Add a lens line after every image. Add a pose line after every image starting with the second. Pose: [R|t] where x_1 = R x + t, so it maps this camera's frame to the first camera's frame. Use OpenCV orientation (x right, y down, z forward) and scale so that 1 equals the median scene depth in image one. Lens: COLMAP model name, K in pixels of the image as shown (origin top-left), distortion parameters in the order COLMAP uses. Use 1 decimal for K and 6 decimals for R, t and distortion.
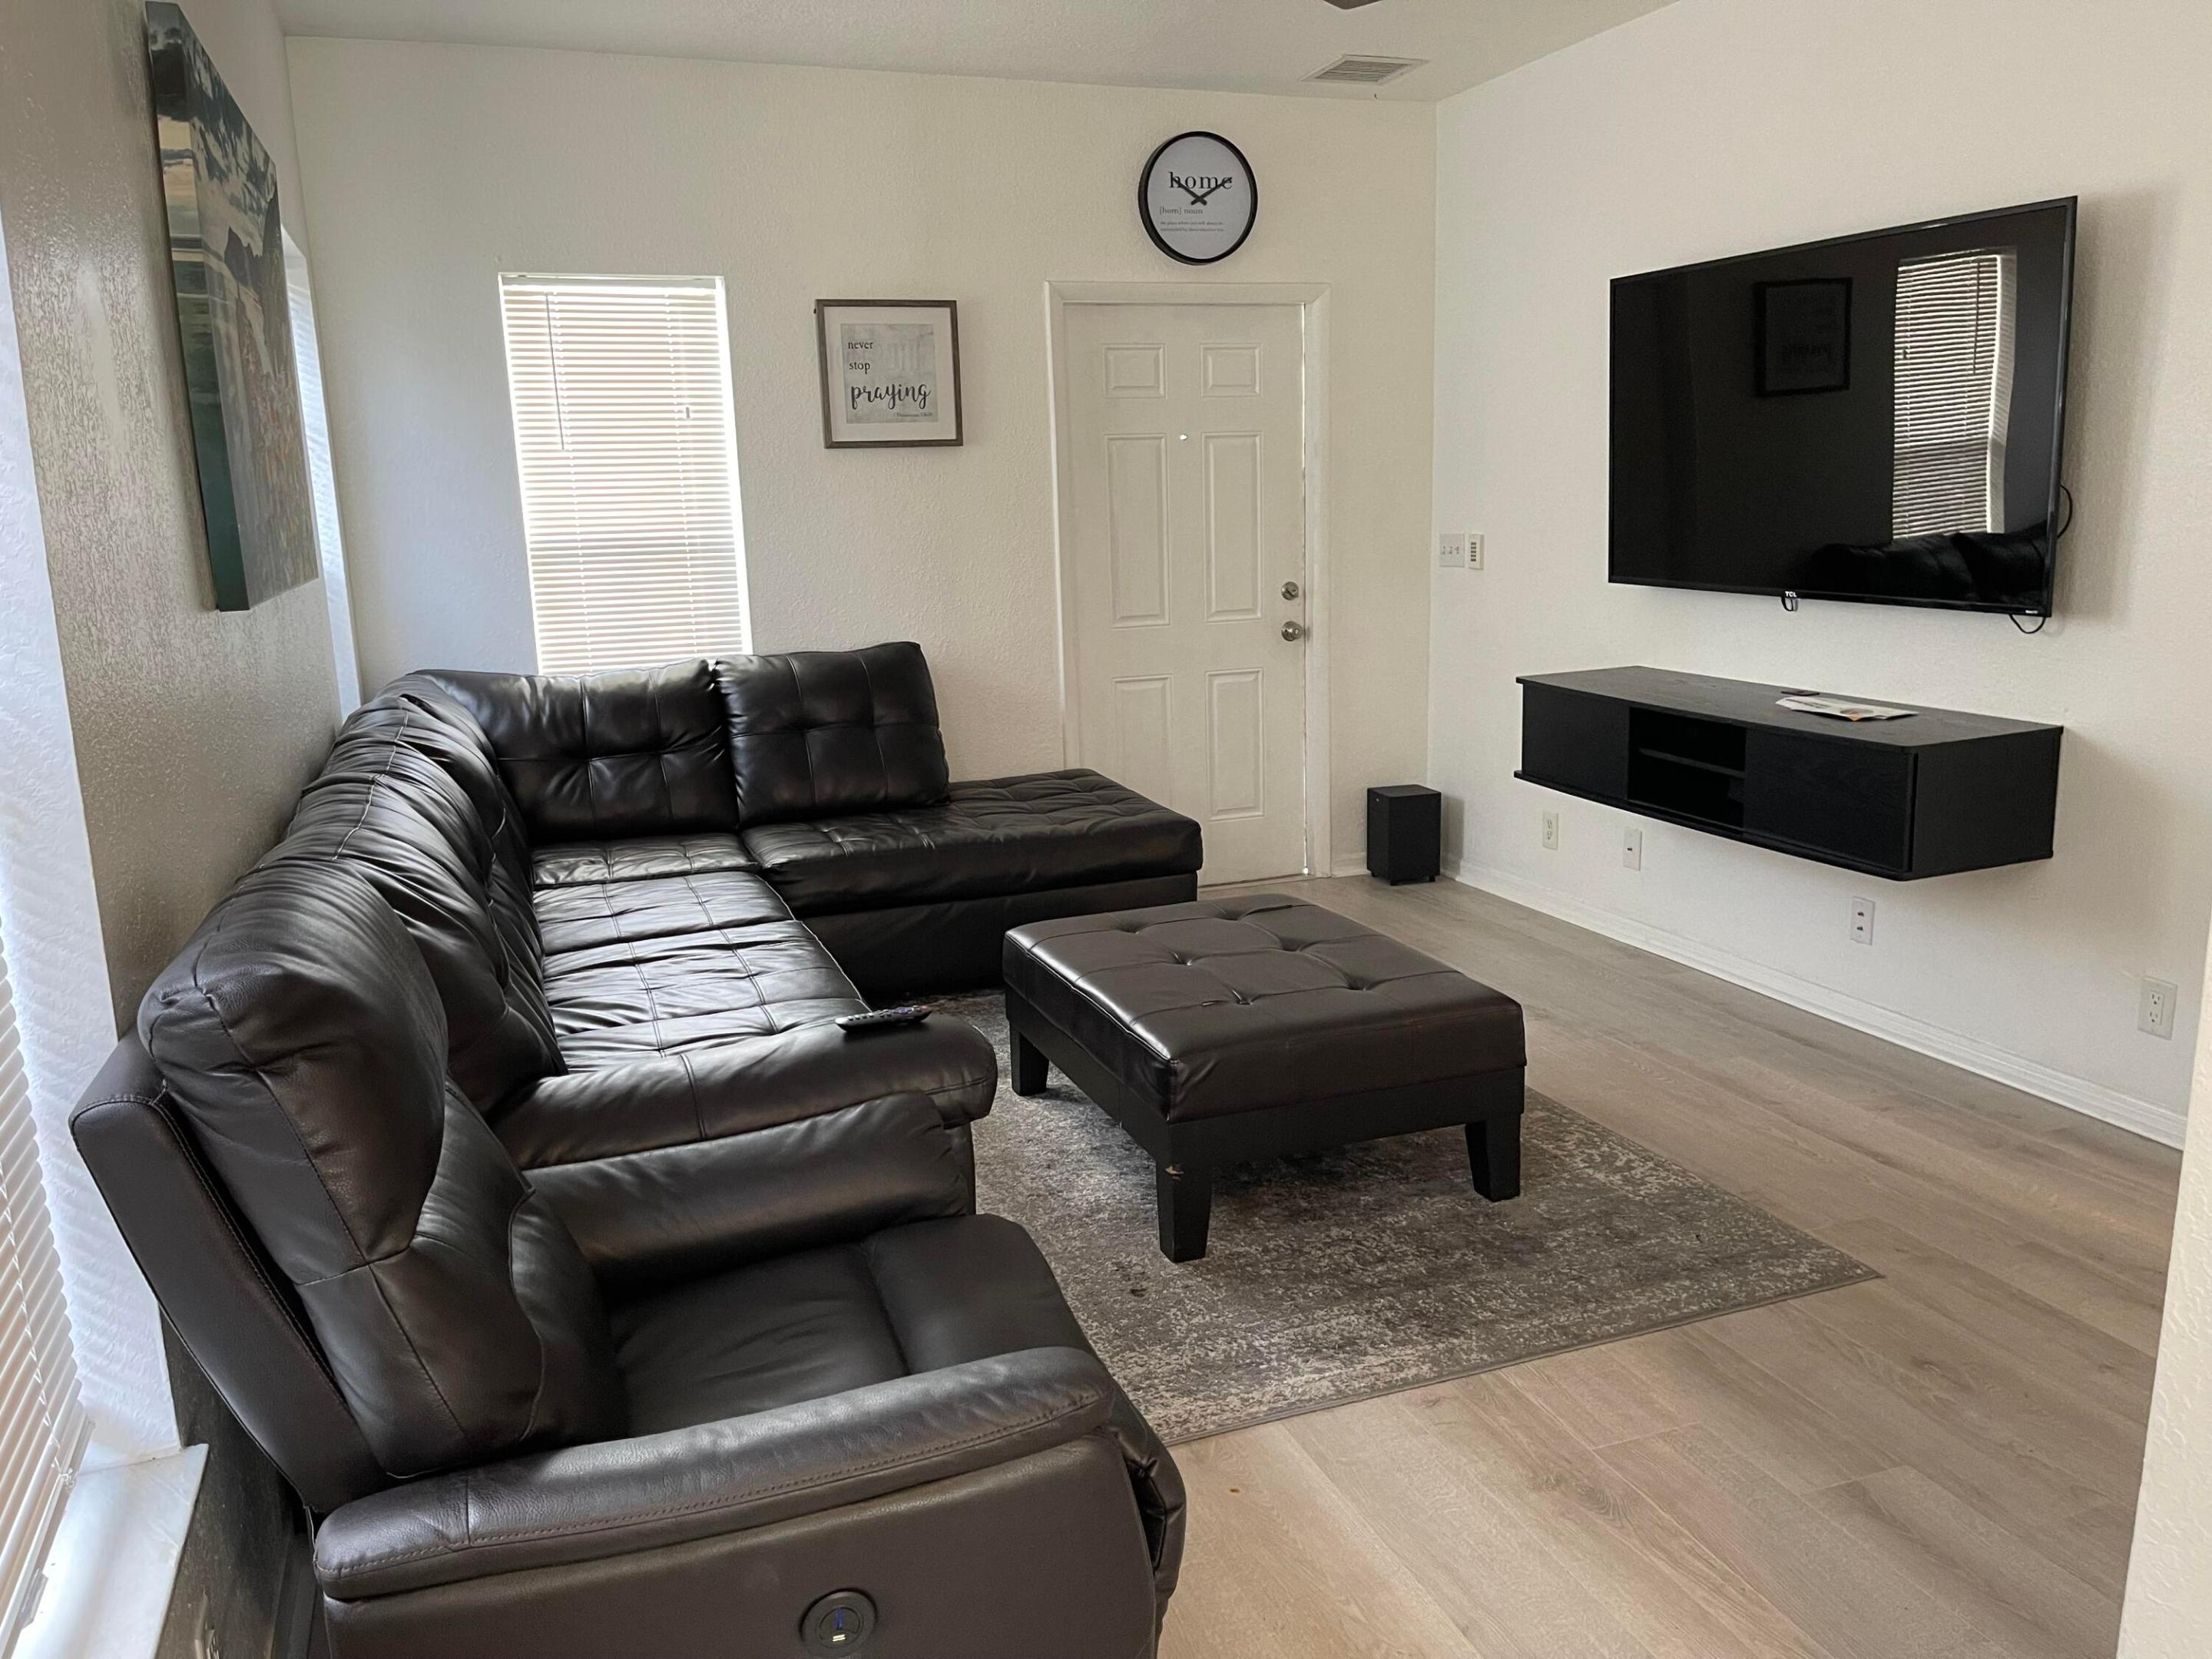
lens RADIAL K [[1680.4, 0, 1106.0], [0, 1680.4, 829.5], [0, 0, 1]] dist [0.096423, -0.125794]
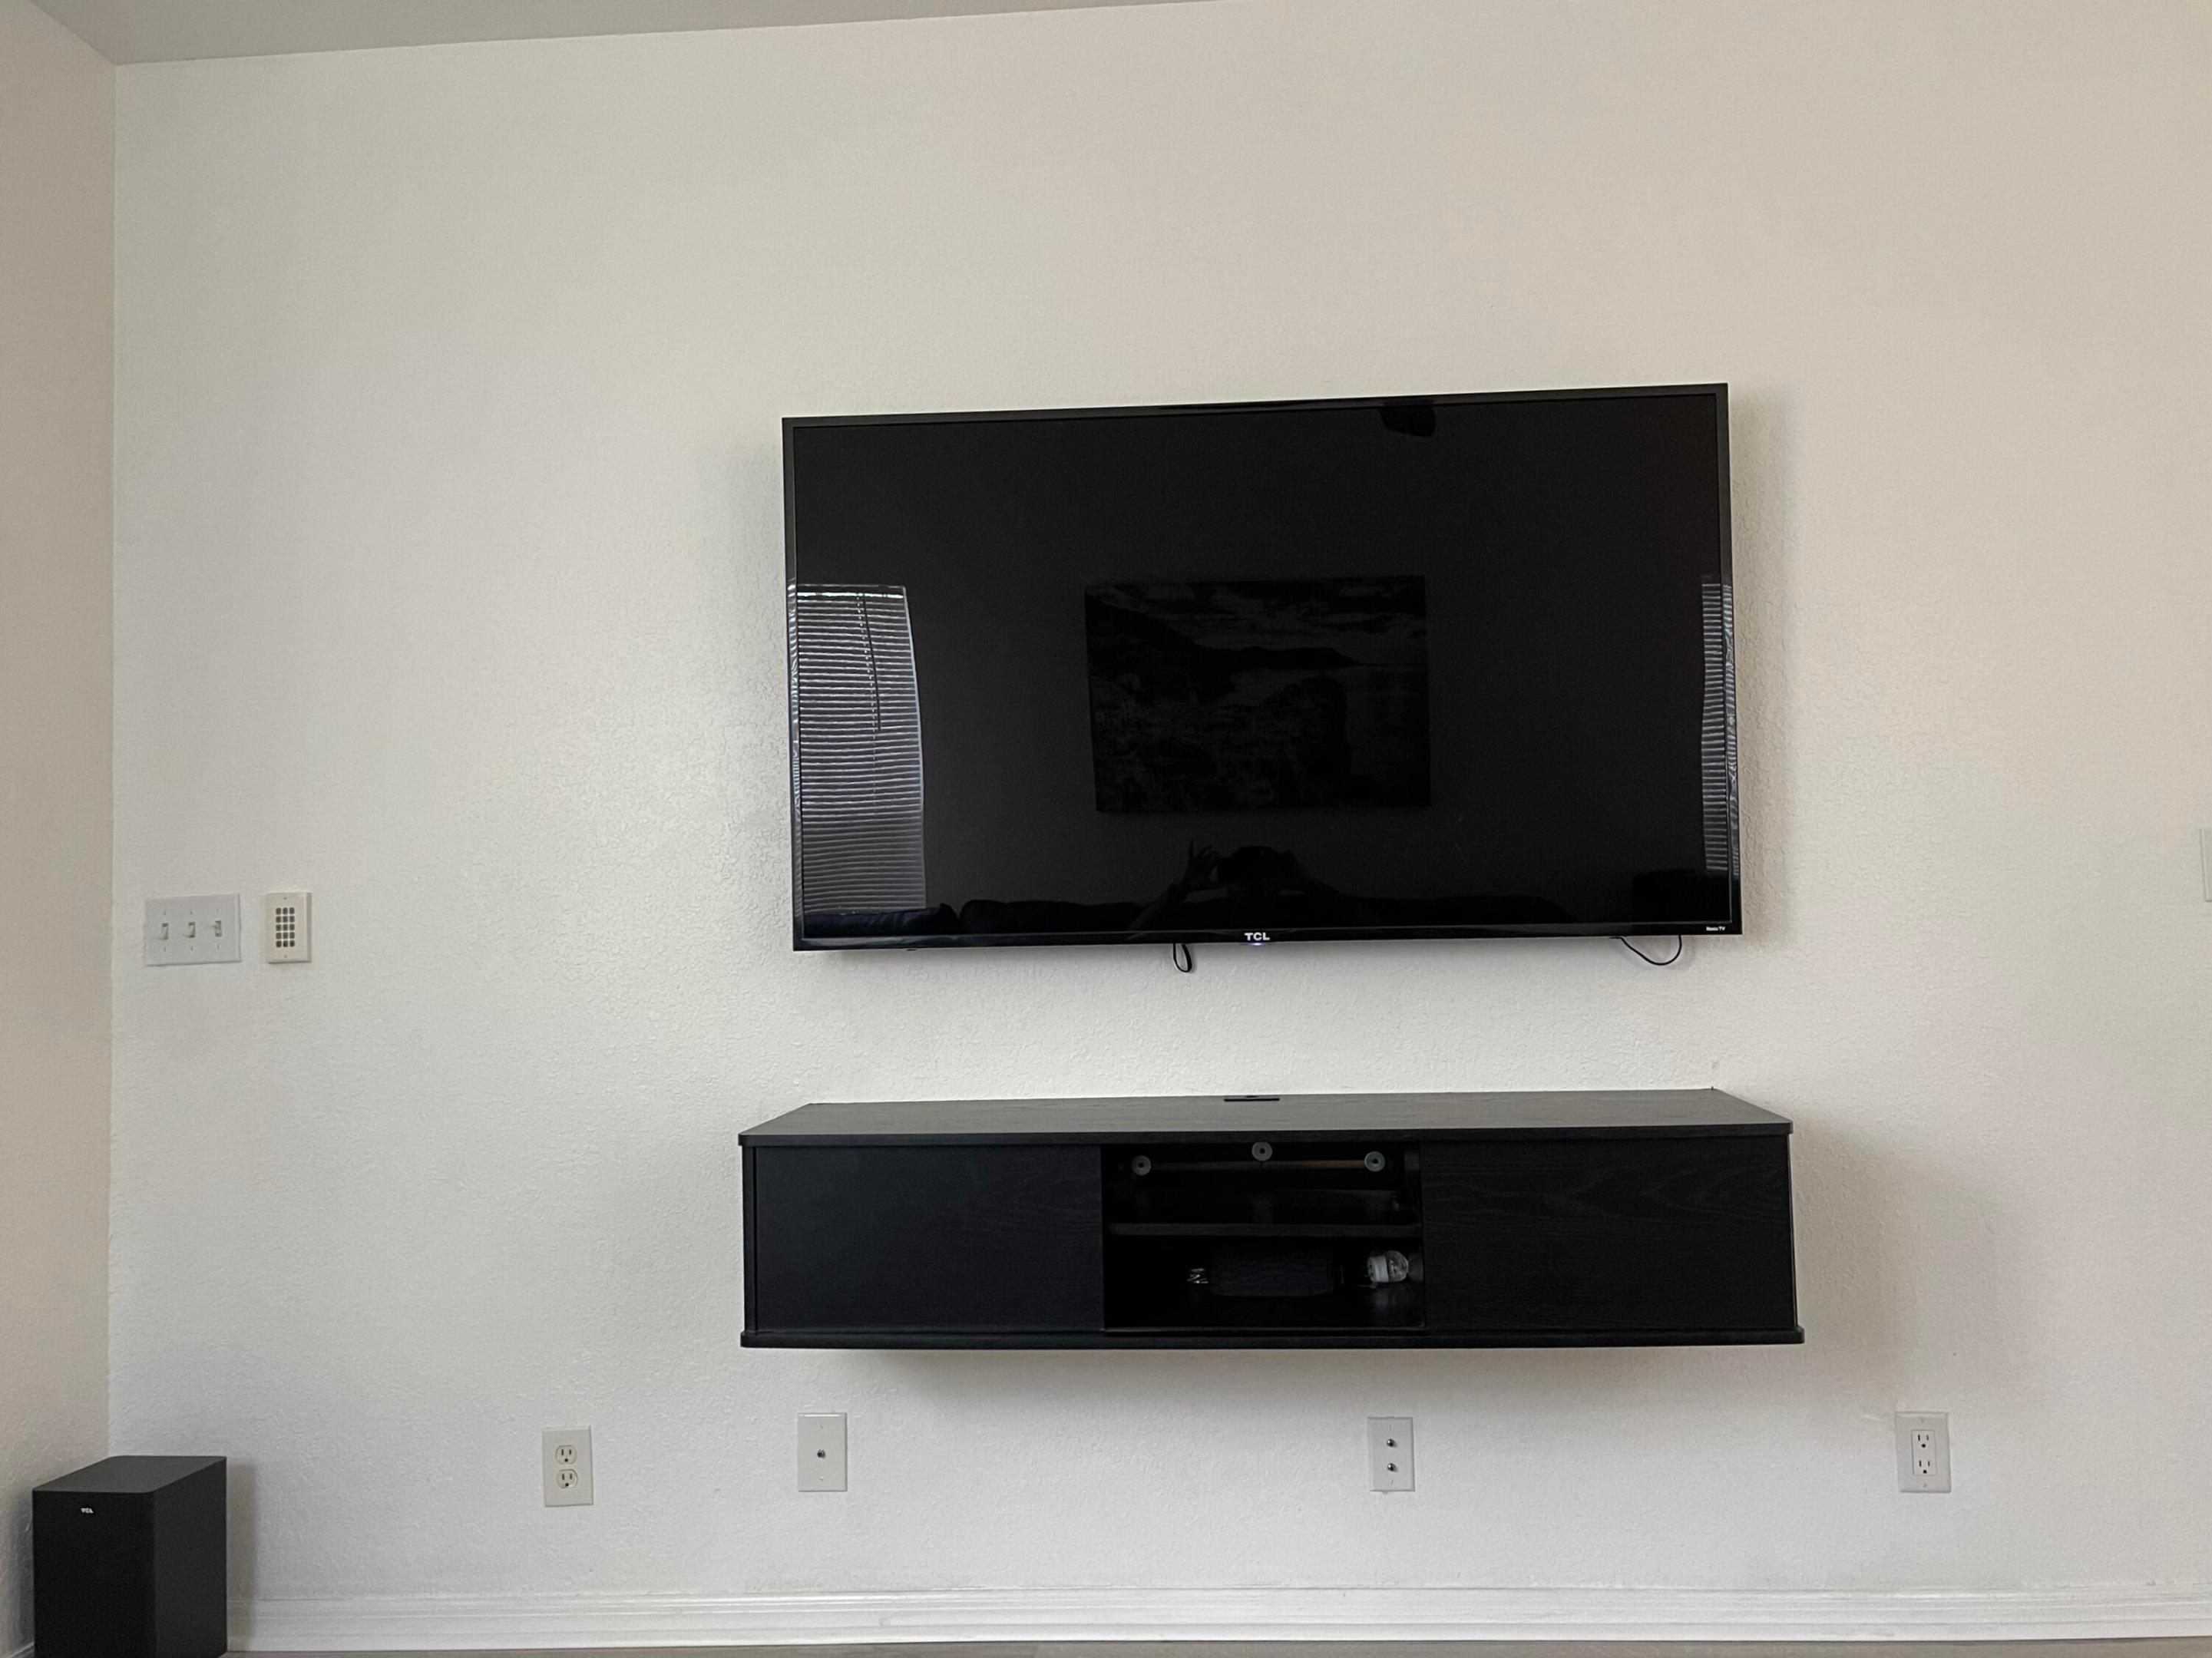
lens RADIAL K [[1680.2, 0, 1106.0], [0, 1680.2, 829.0], [0, 0, 1]] dist [0.096423, -0.125794]
pose [[0.408442, 0.066738, 0.910341, -0.176450], [0.199319, 0.966735, -0.160300, -0.086663], [-0.890756, 0.246922, 0.381553, 0.783284]]
